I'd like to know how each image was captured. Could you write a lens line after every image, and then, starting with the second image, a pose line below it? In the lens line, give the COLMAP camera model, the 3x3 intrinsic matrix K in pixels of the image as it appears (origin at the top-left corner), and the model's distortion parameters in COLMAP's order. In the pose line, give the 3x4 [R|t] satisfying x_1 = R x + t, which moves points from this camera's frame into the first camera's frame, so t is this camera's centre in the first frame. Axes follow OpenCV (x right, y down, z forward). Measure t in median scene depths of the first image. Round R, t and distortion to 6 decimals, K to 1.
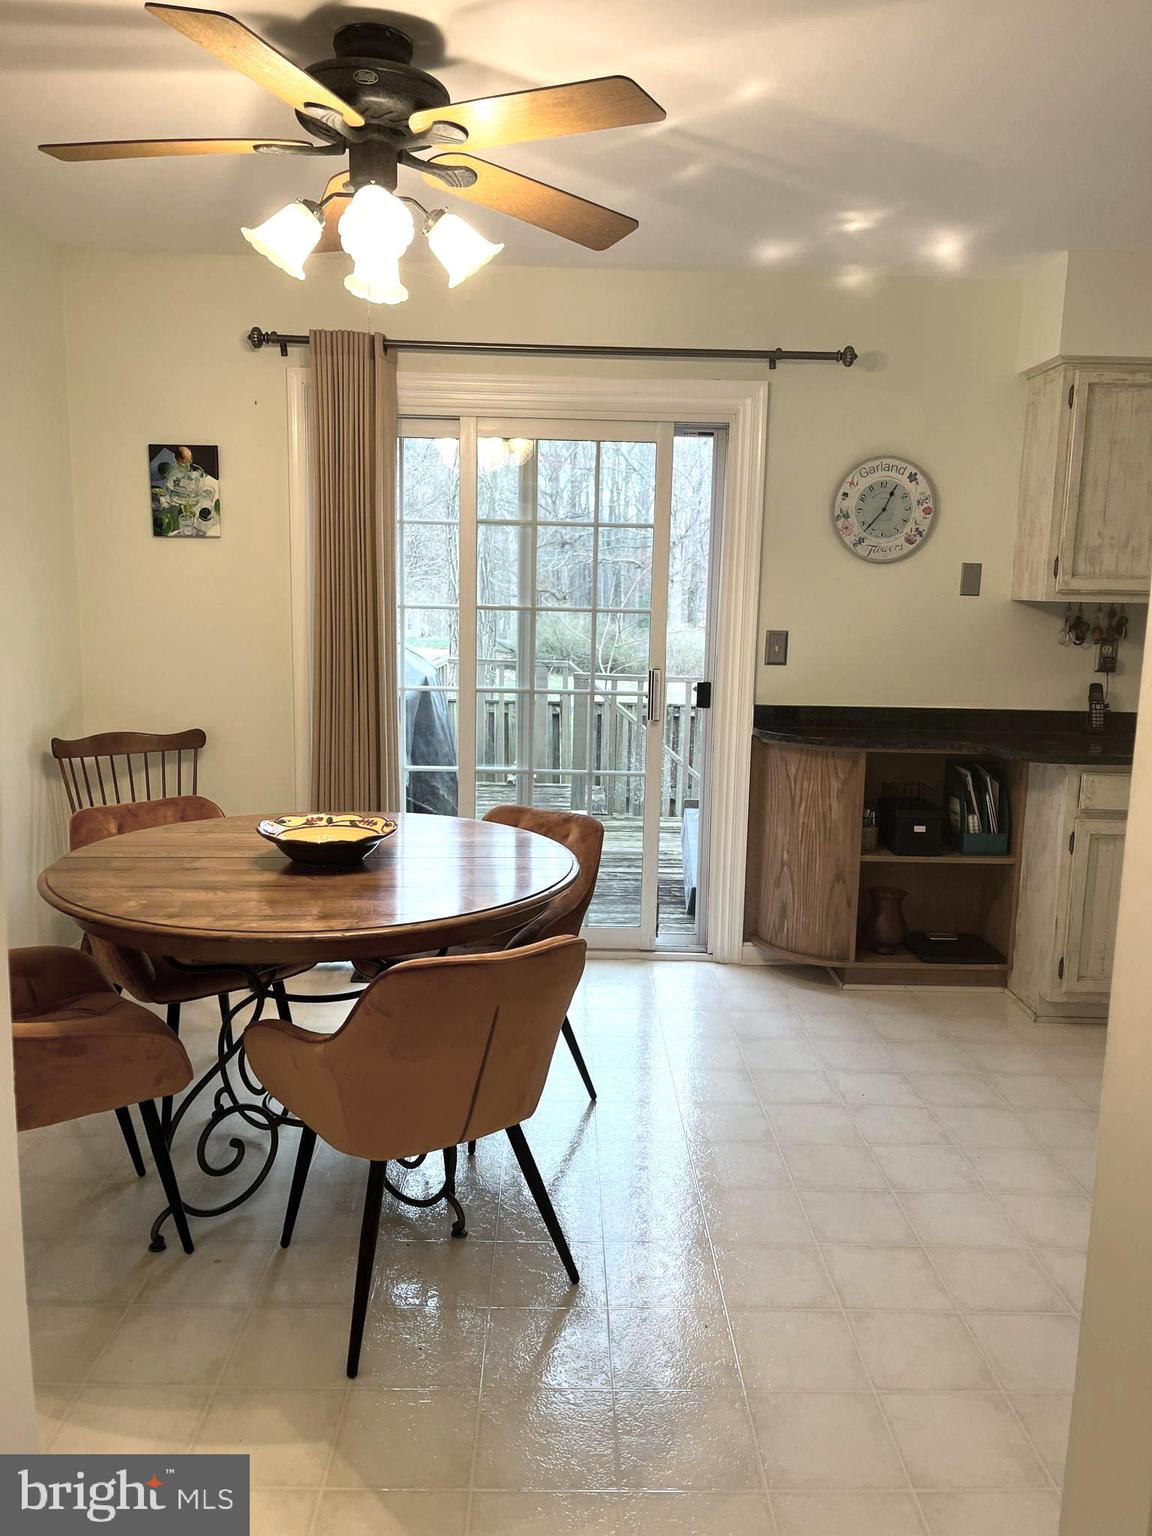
lens RADIAL K [[1160.8, 0, 576.0], [0, 1160.8, 768.0], [0, 0, 1]] dist [0.034952, -0.087389]
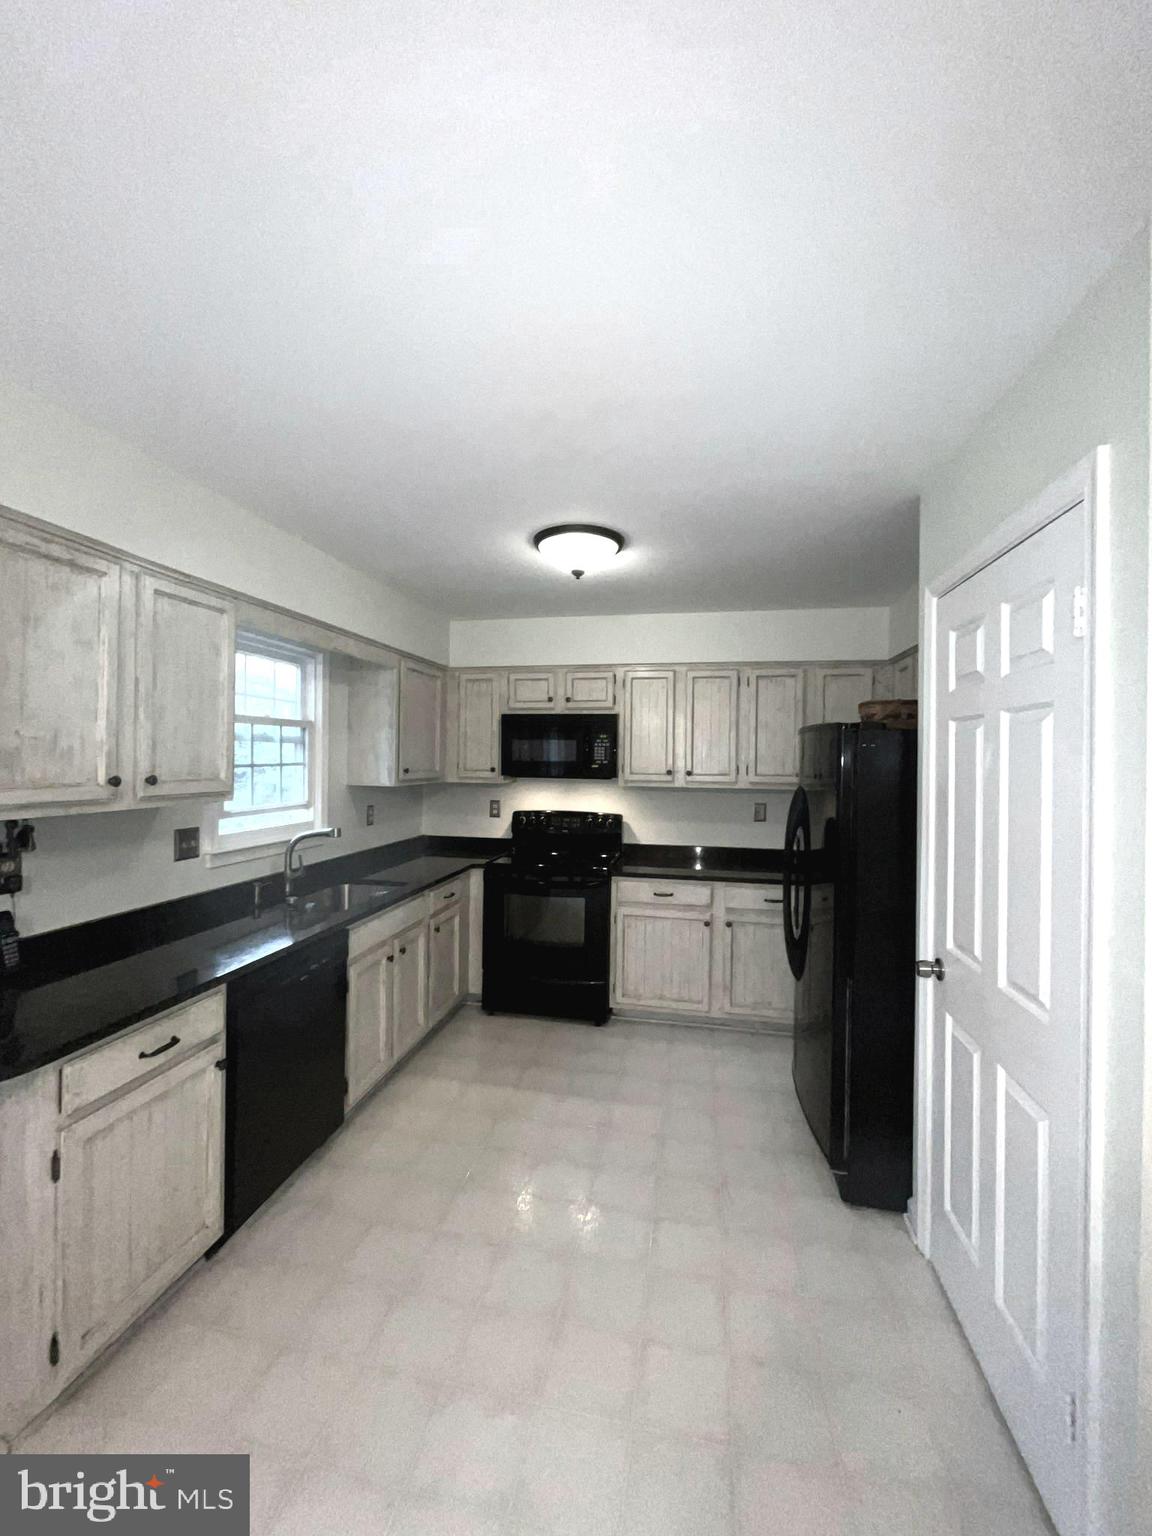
lens RADIAL K [[623.5, 0, 576.5], [0, 623.5, 755.9], [0, 0, 1]] dist [0.000487, -0.000282]
pose [[0.224537, -0.016524, 0.974325, 0.131445], [0.146332, 0.989090, -0.016948, -0.128430], [-0.963416, 0.146381, 0.224506, 0.568504]]
